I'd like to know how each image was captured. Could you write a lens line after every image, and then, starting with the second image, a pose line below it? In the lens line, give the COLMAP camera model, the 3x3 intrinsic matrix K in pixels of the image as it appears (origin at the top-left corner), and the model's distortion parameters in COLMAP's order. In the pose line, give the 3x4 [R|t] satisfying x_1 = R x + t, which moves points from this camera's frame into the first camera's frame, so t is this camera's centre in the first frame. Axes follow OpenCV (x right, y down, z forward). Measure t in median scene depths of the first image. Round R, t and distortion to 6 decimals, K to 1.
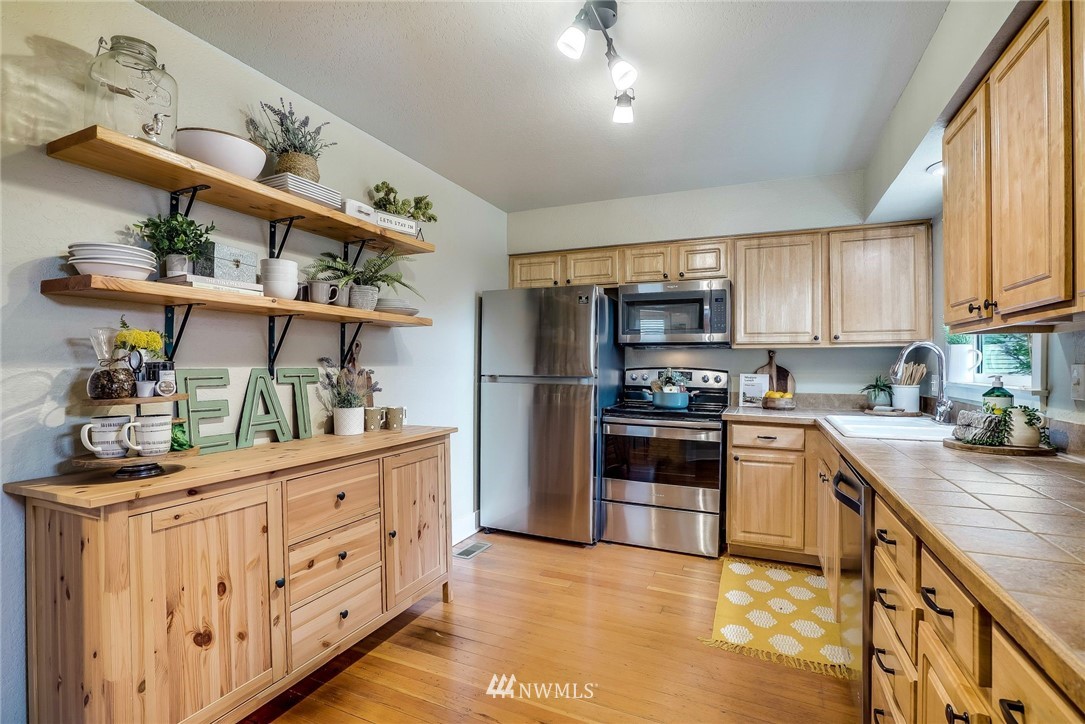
lens RADIAL K [[500.4, 0, 549.6], [0, 500.4, 362.8], [0, 0, 1]] dist [-0.027826, 0.007261]
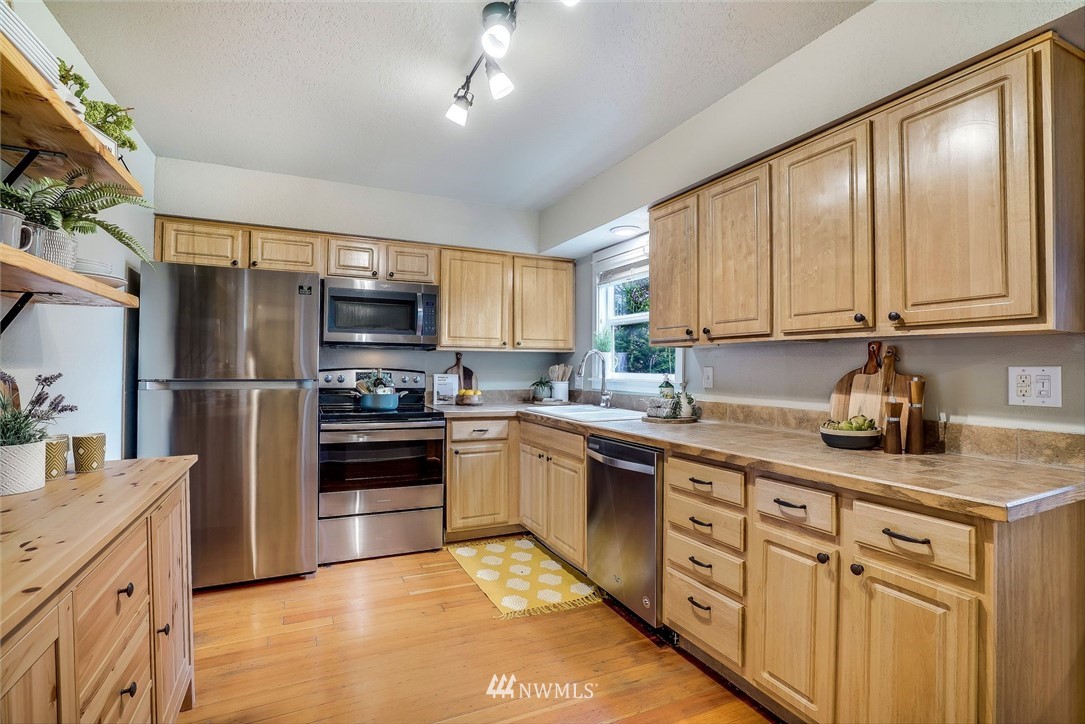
lens RADIAL K [[500.4, 0, 550.4], [0, 500.4, 361.3], [0, 0, 1]] dist [-0.027826, 0.007261]
pose [[0.666895, 0.006918, 0.745119, -0.284845], [-0.006719, 0.999972, -0.003271, -0.003859], [-0.745121, -0.002825, 0.666923, 0.115553]]
